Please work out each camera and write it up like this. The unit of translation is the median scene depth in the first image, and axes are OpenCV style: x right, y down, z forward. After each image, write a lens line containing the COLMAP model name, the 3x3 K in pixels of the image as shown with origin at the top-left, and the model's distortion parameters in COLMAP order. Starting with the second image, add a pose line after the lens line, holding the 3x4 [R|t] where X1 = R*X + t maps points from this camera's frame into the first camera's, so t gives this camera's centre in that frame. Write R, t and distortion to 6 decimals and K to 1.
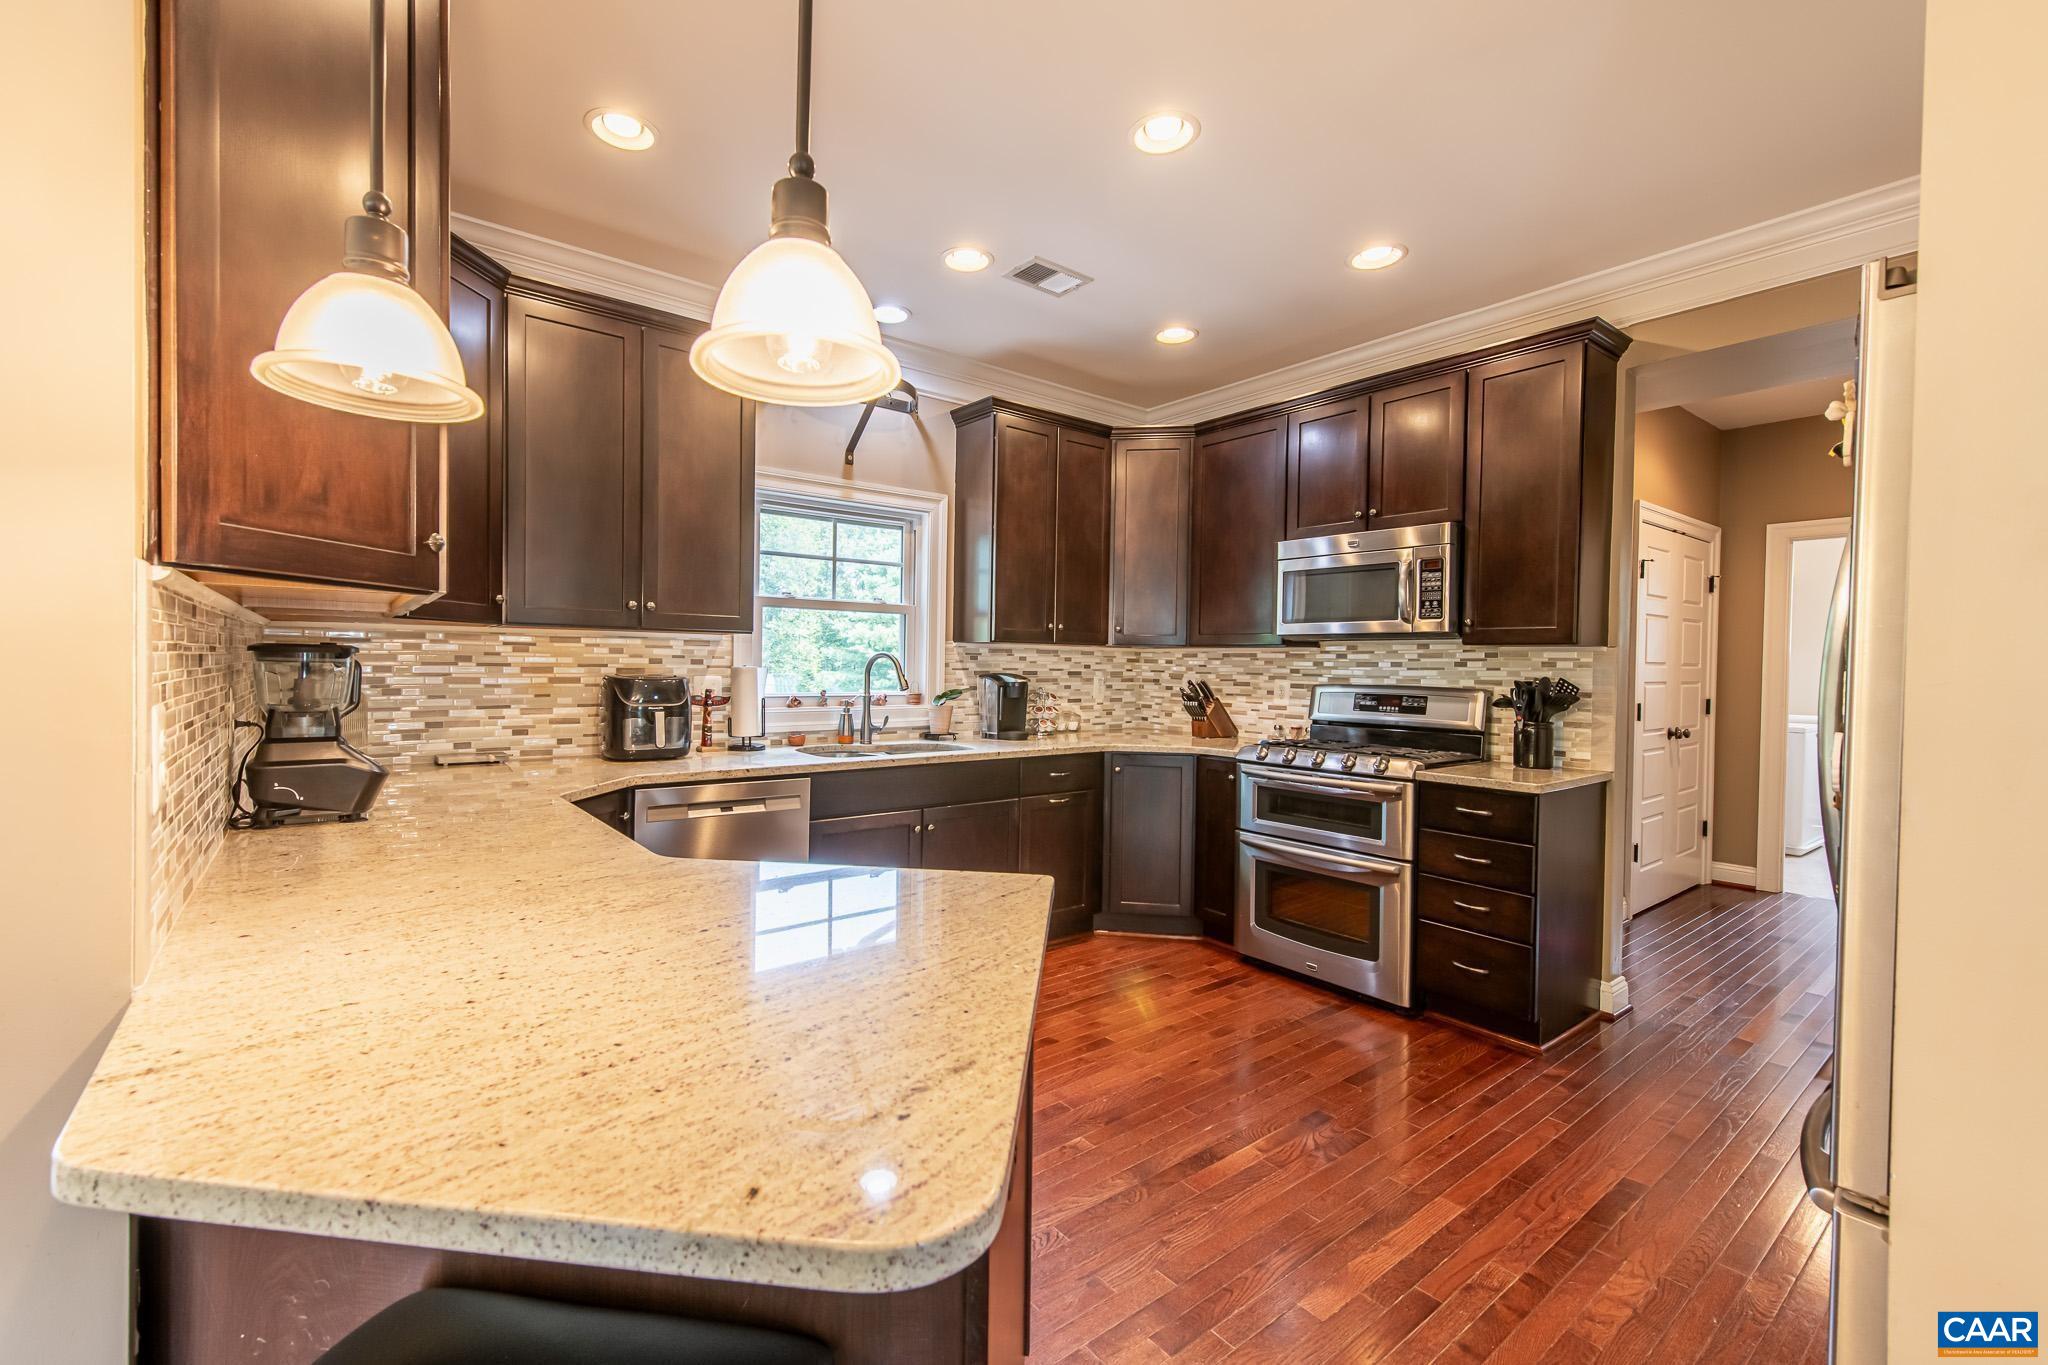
lens RADIAL K [[810.7, 0, 1015.7], [0, 810.7, 678.0], [0, 0, 1]] dist [0.000743, 0.000131]
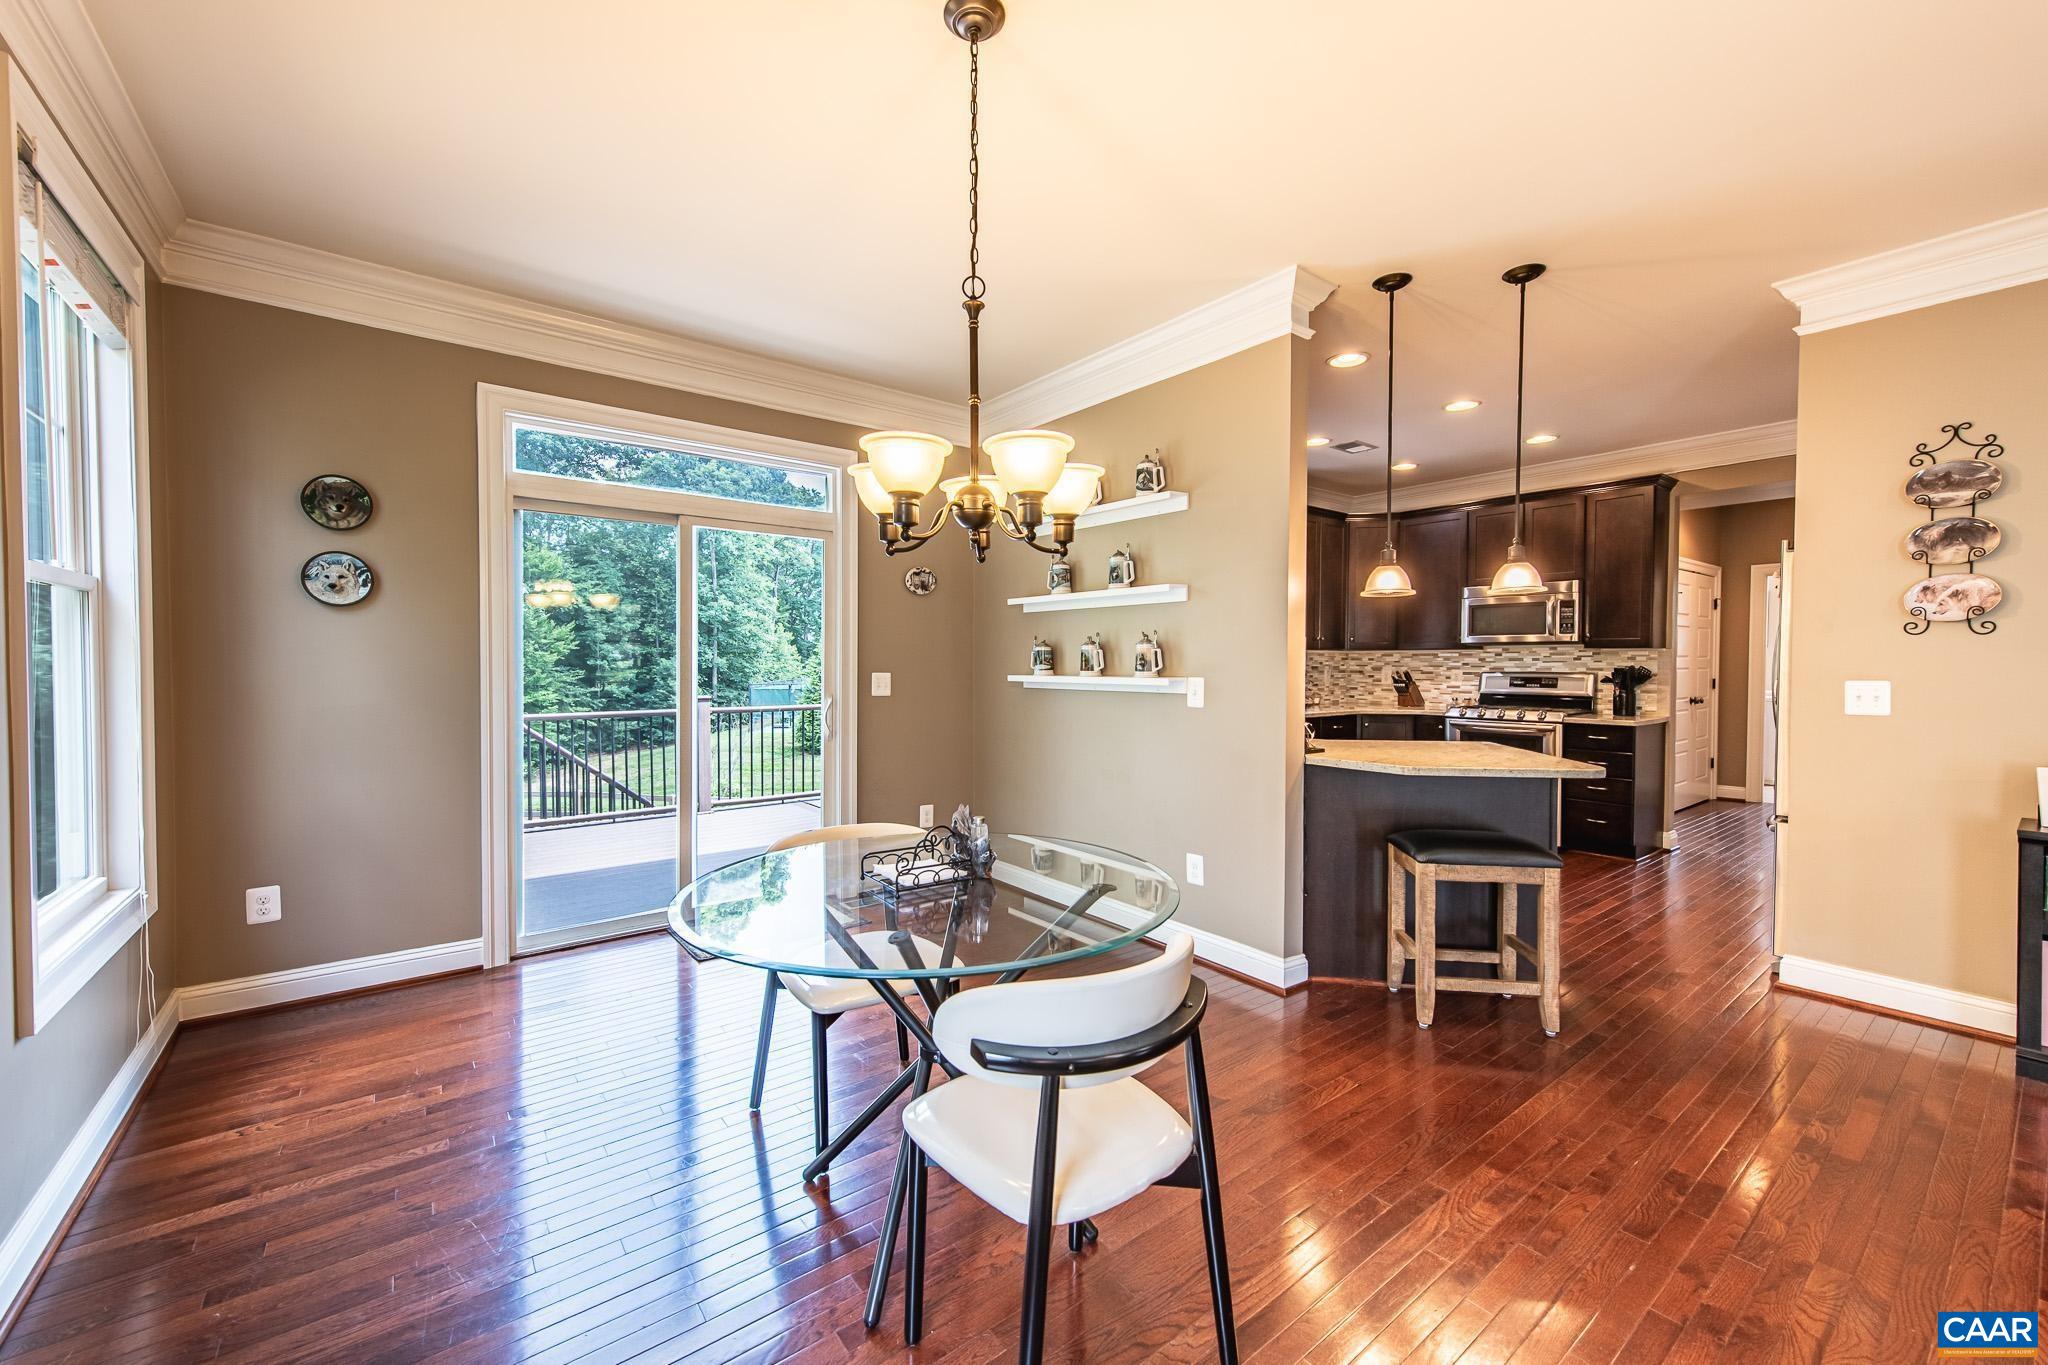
lens RADIAL K [[805.5, 0, 1024.0], [0, 805.5, 682.5], [0, 0, 1]] dist [0.000659, -0.000002]
pose [[0.999825, -0.013755, 0.012697, -0.646464], [0.013633, 0.999861, 0.009646, 0.000774], [-0.012827, -0.009471, 0.999873, -0.697089]]
